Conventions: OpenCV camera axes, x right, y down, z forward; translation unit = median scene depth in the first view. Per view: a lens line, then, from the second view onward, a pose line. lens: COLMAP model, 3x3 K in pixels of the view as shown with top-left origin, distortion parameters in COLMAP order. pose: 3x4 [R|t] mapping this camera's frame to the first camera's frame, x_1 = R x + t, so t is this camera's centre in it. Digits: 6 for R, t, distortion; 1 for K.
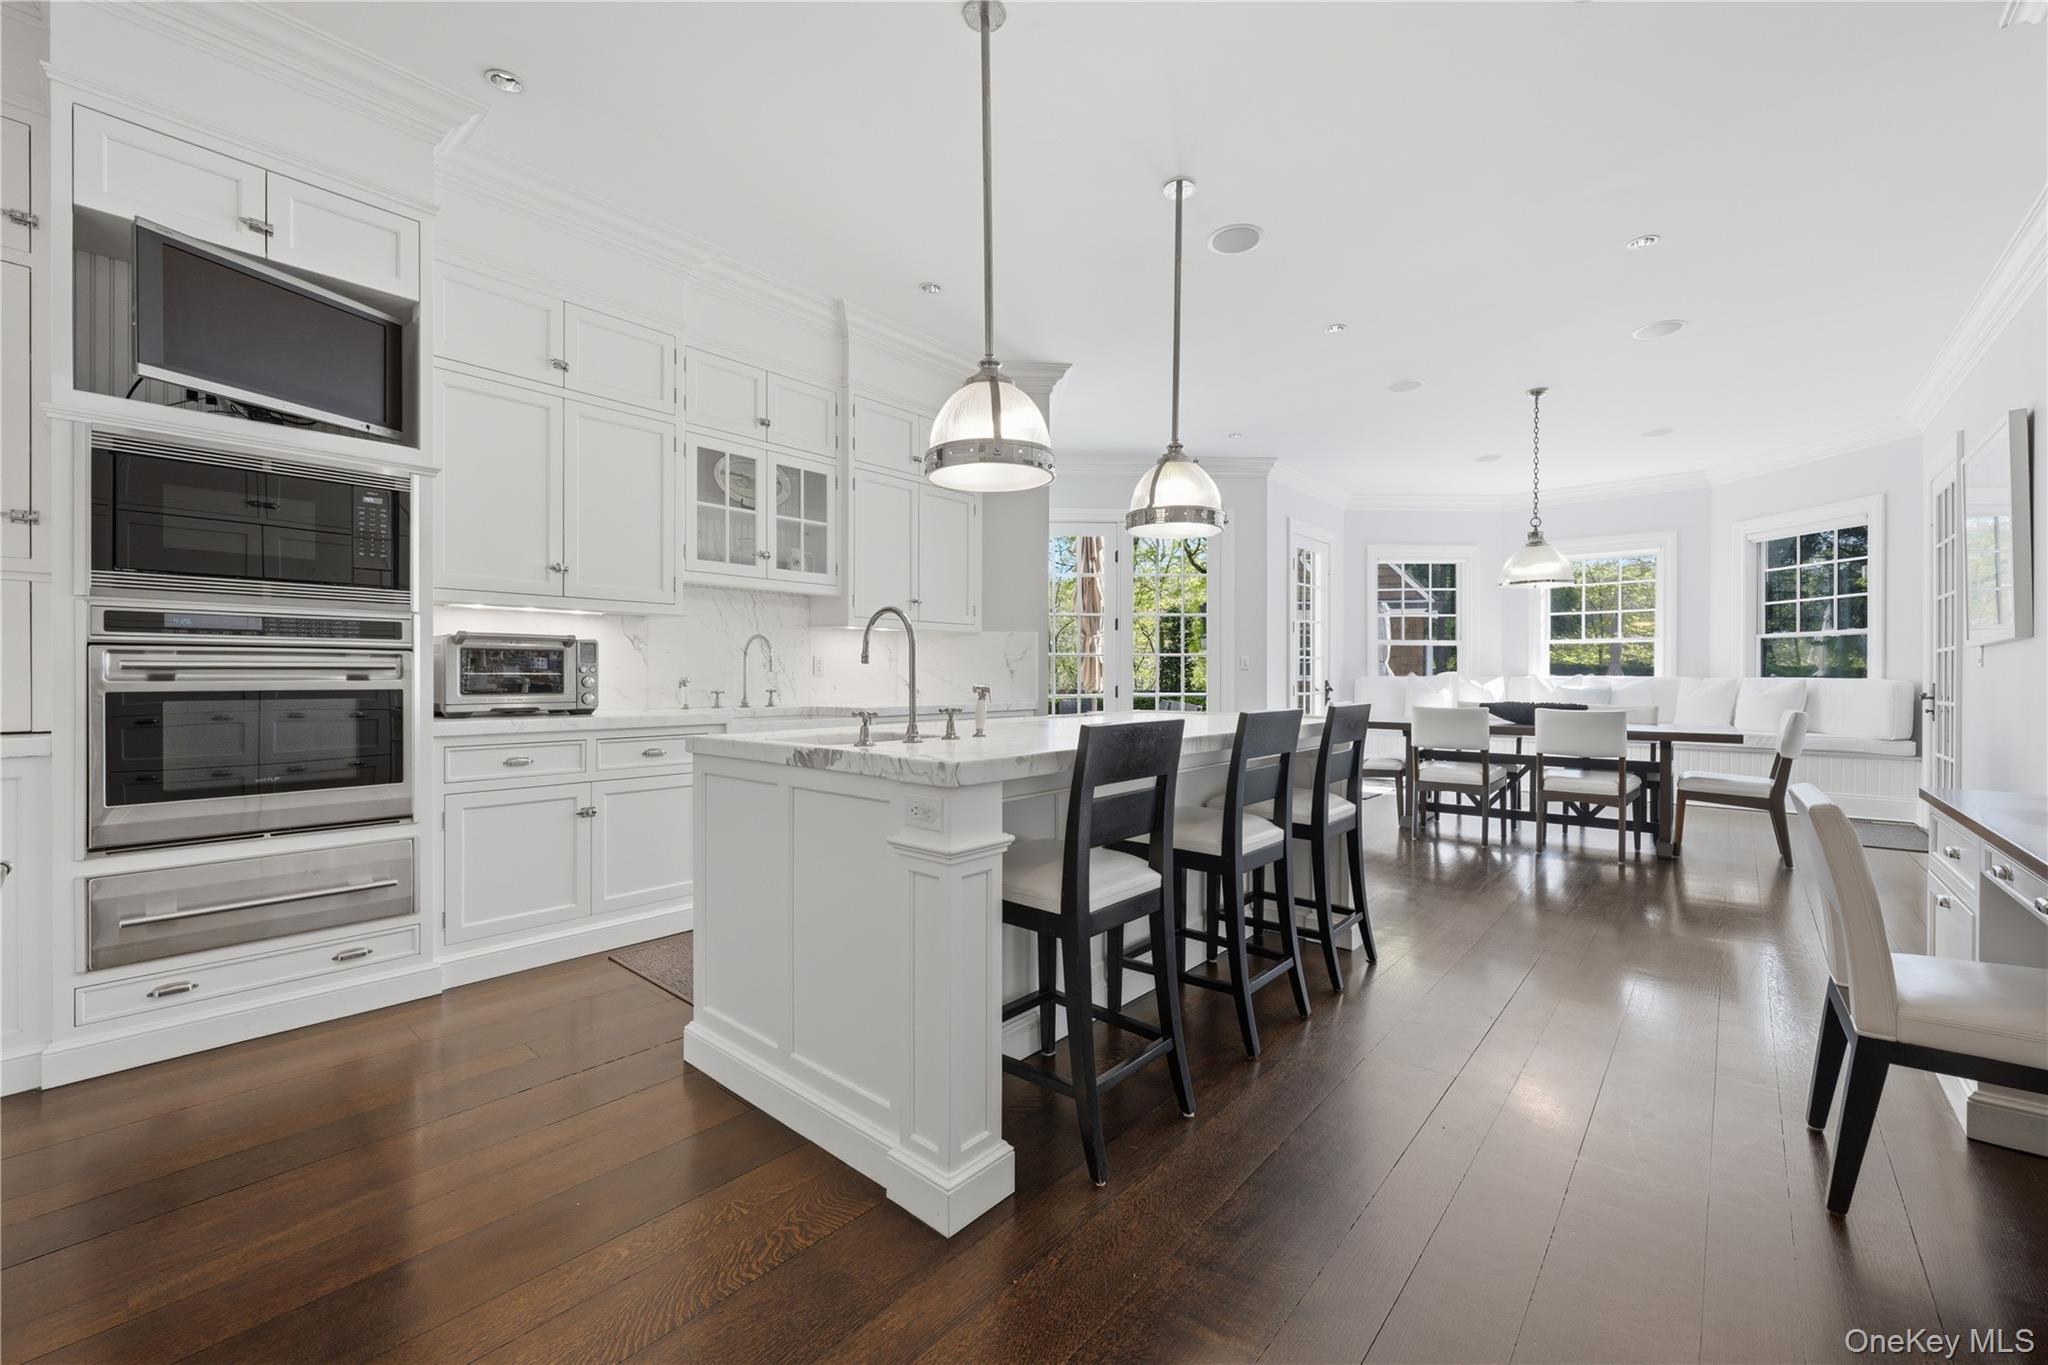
lens RADIAL K [[822.5, 0, 1026.7], [0, 822.5, 679.1], [0, 0, 1]] dist [-0.000674, 0.000267]
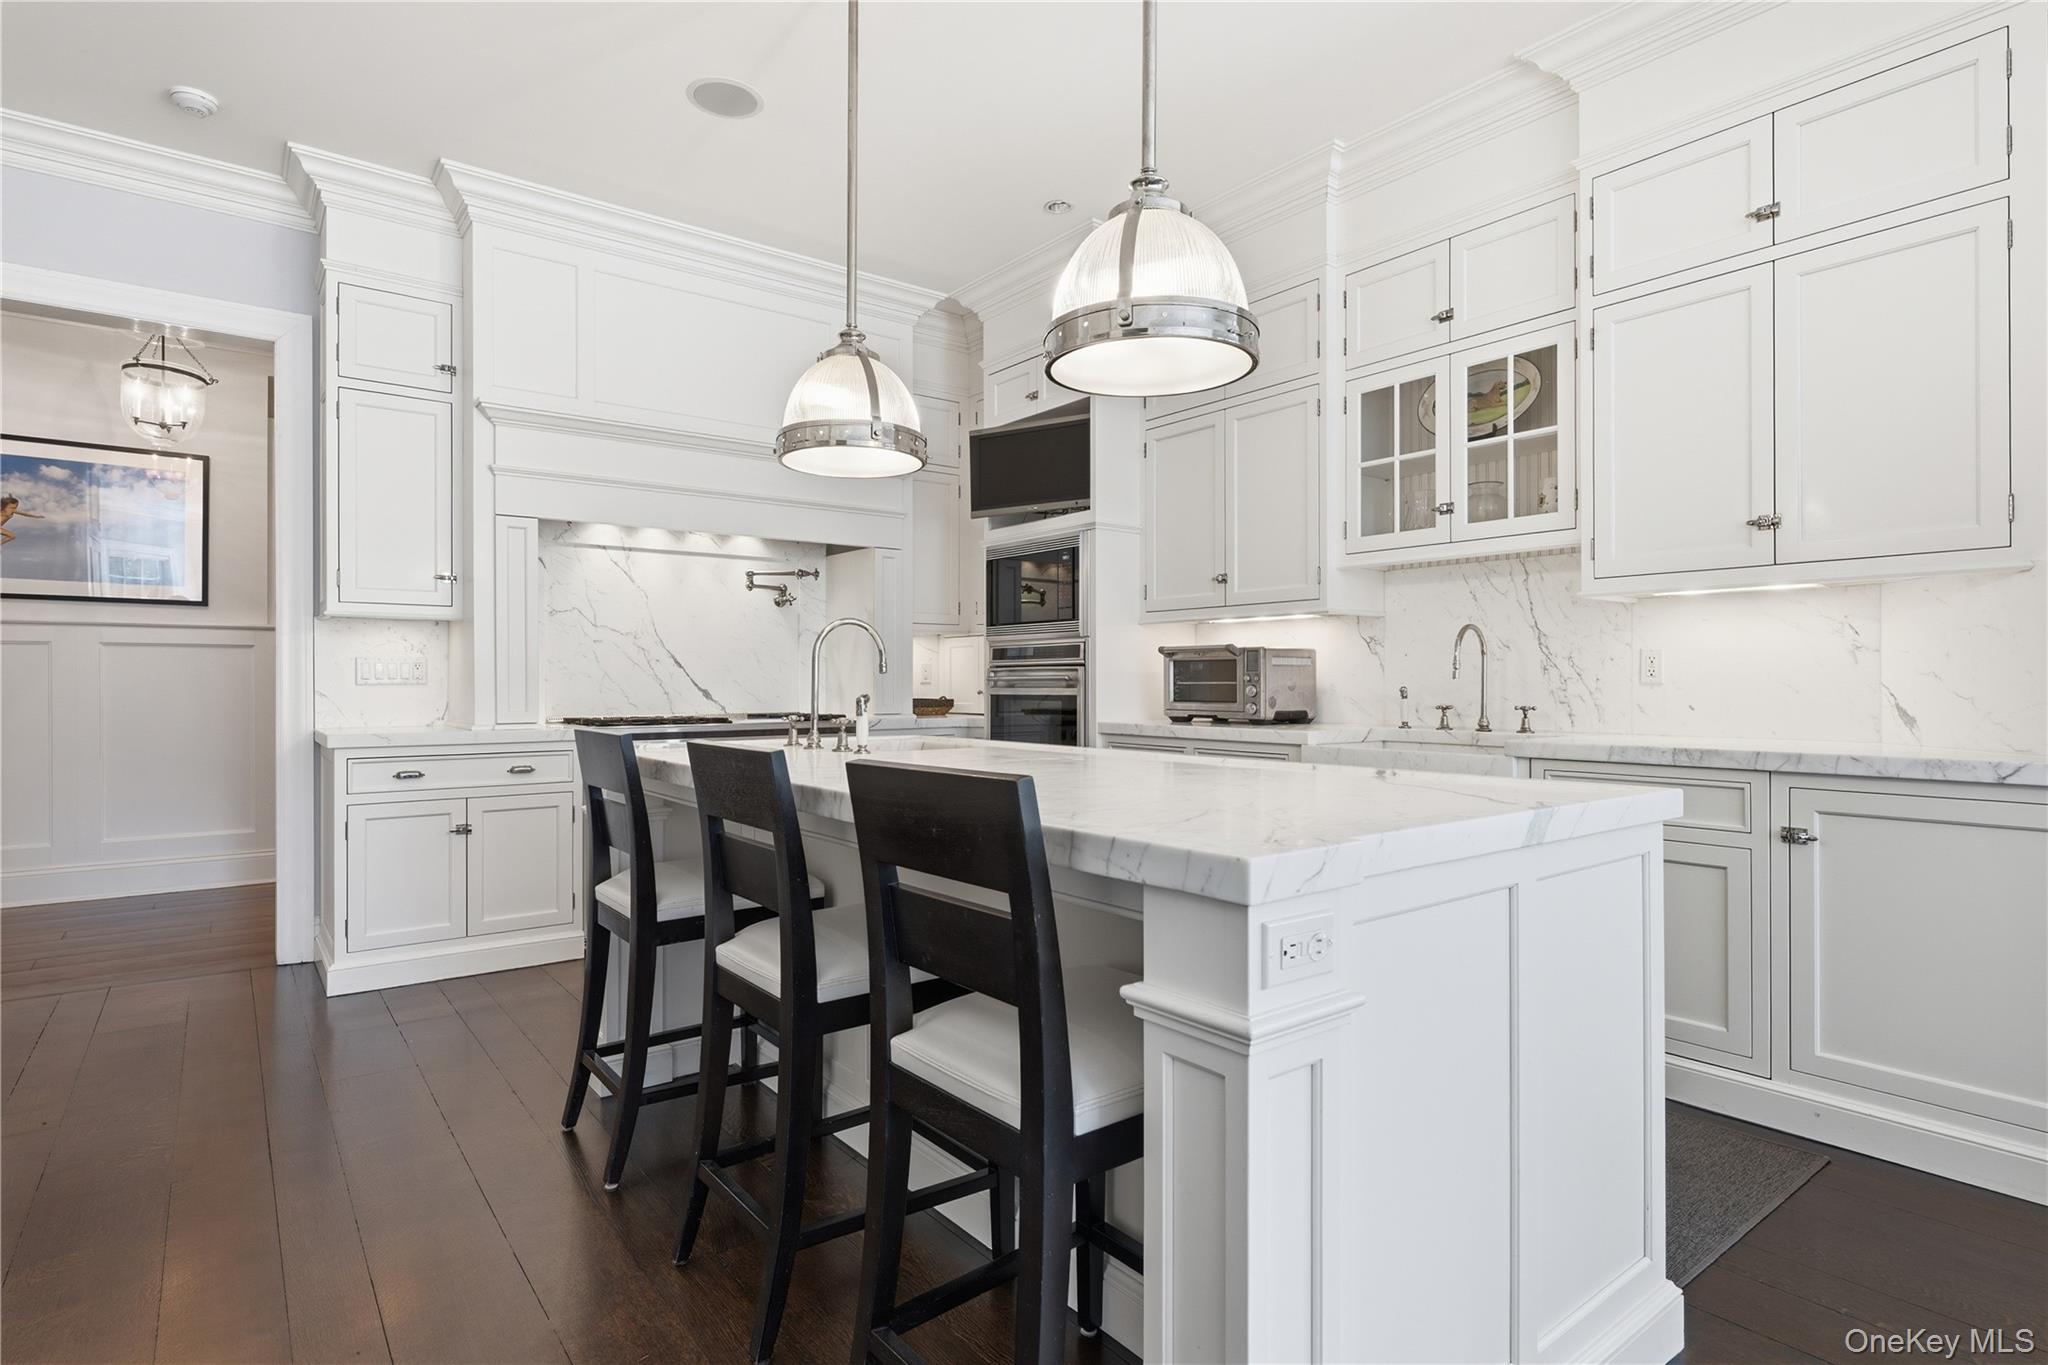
lens RADIAL K [[1054.5, 0, 1026.2], [0, 1054.5, 675.6], [0, 0, 1]] dist [-0.000127, -0.000113]
pose [[-0.201276, -0.007285, -0.979507, 0.435390], [-0.002828, 0.999972, -0.006856, -0.003446], [0.979530, 0.001390, -0.201291, 0.594315]]
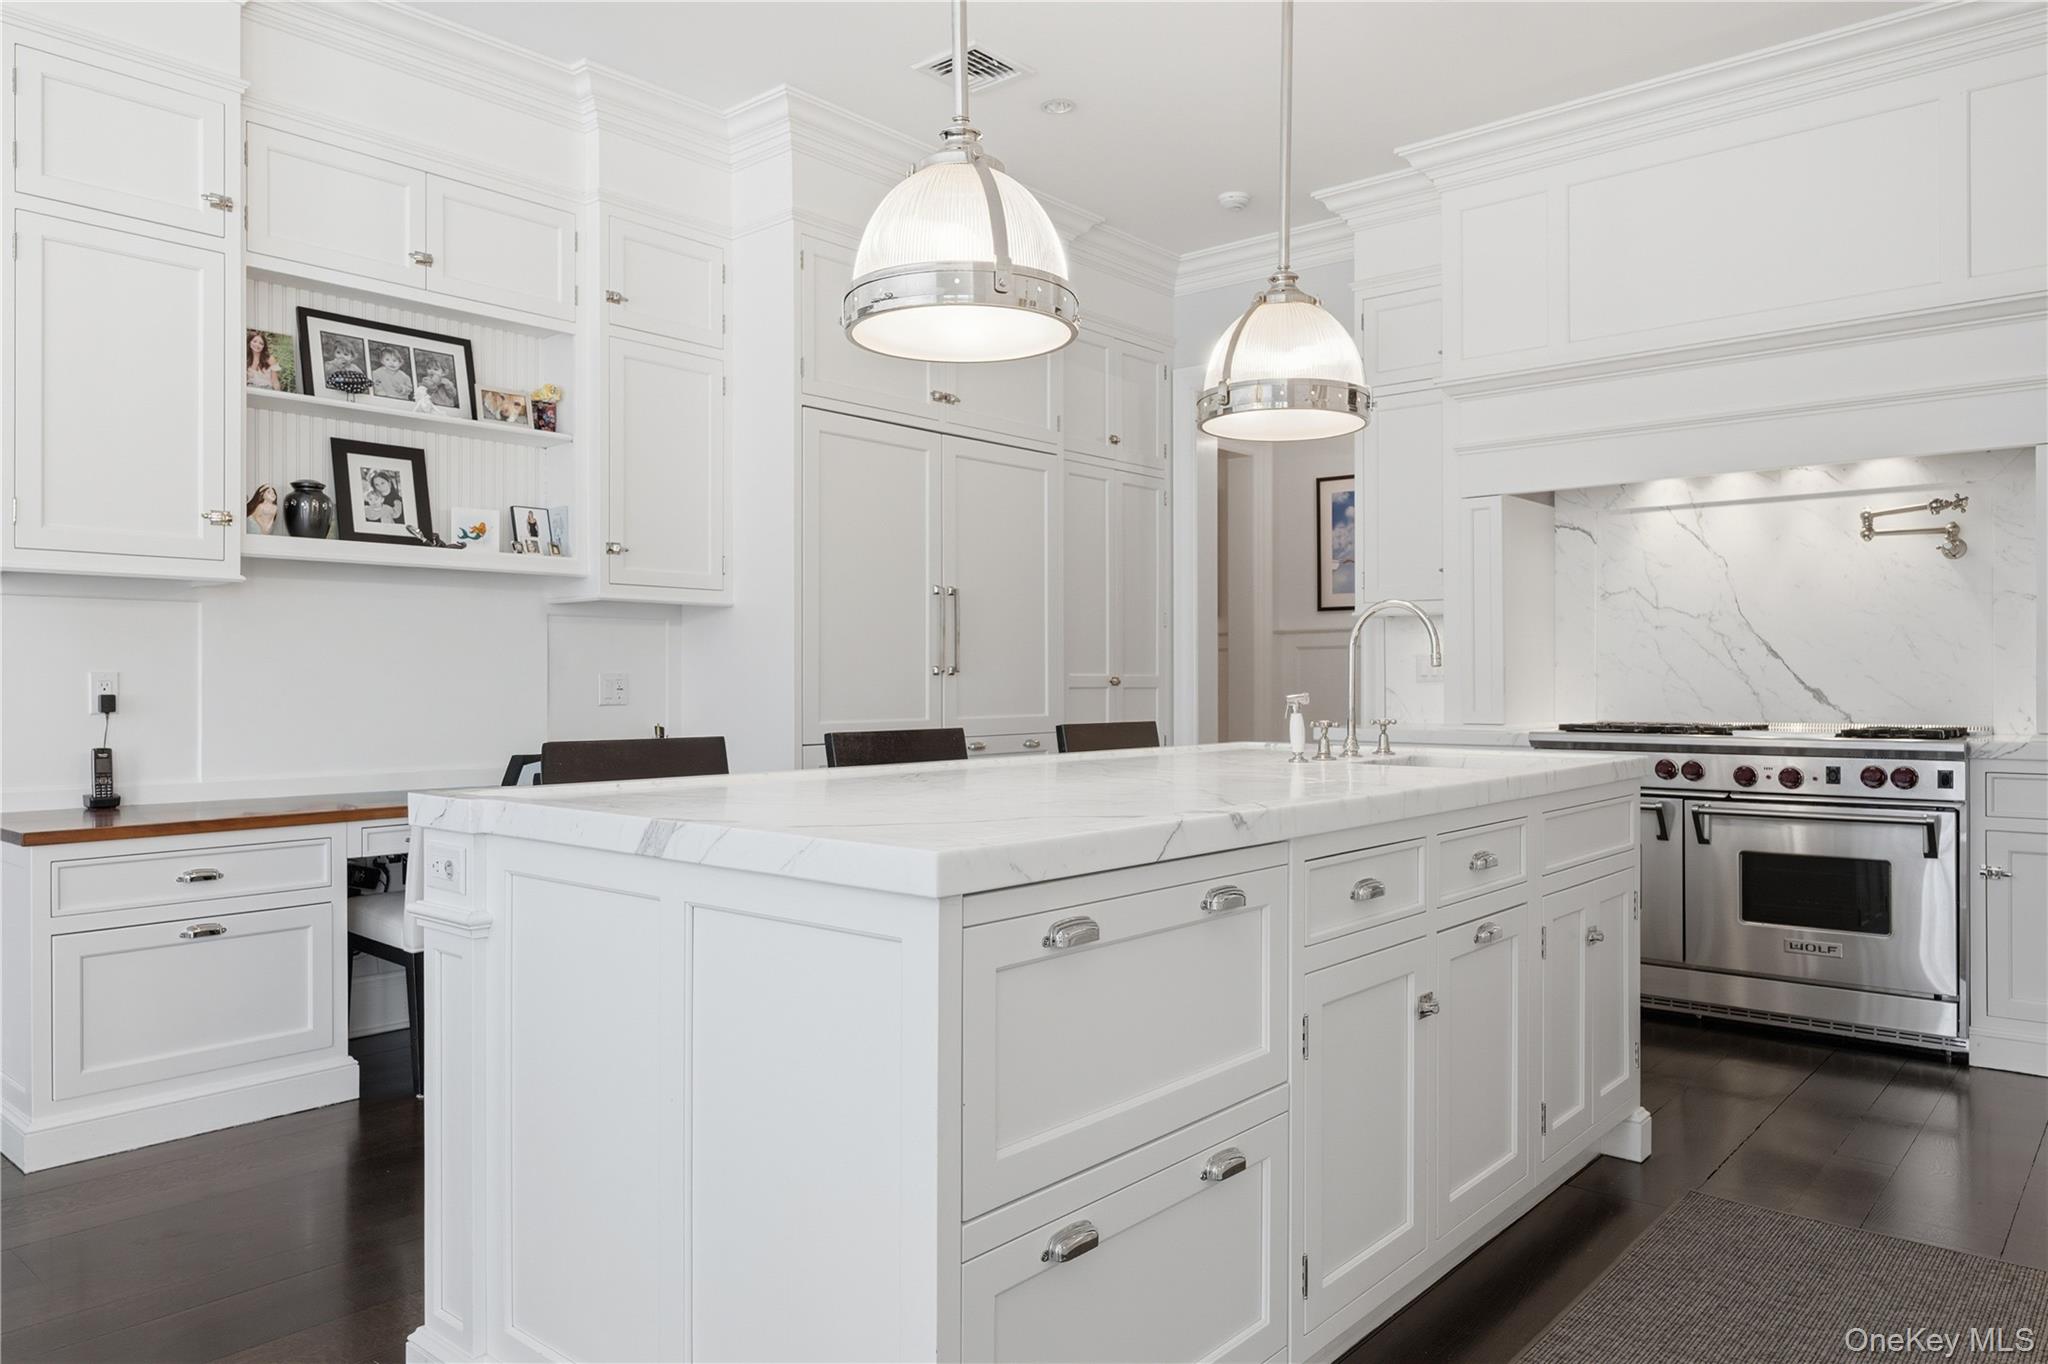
lens RADIAL K [[1364.9, 0, 1032.6], [0, 1364.9, 679.2], [0, 0, 1]] dist [0.002150, -0.001679]
pose [[-1.000000, -0.000668, 0.000078, 0.076291], [-0.000668, 0.999999, 0.001555, -0.003594], [-0.000079, 0.001555, -0.999999, 0.962100]]
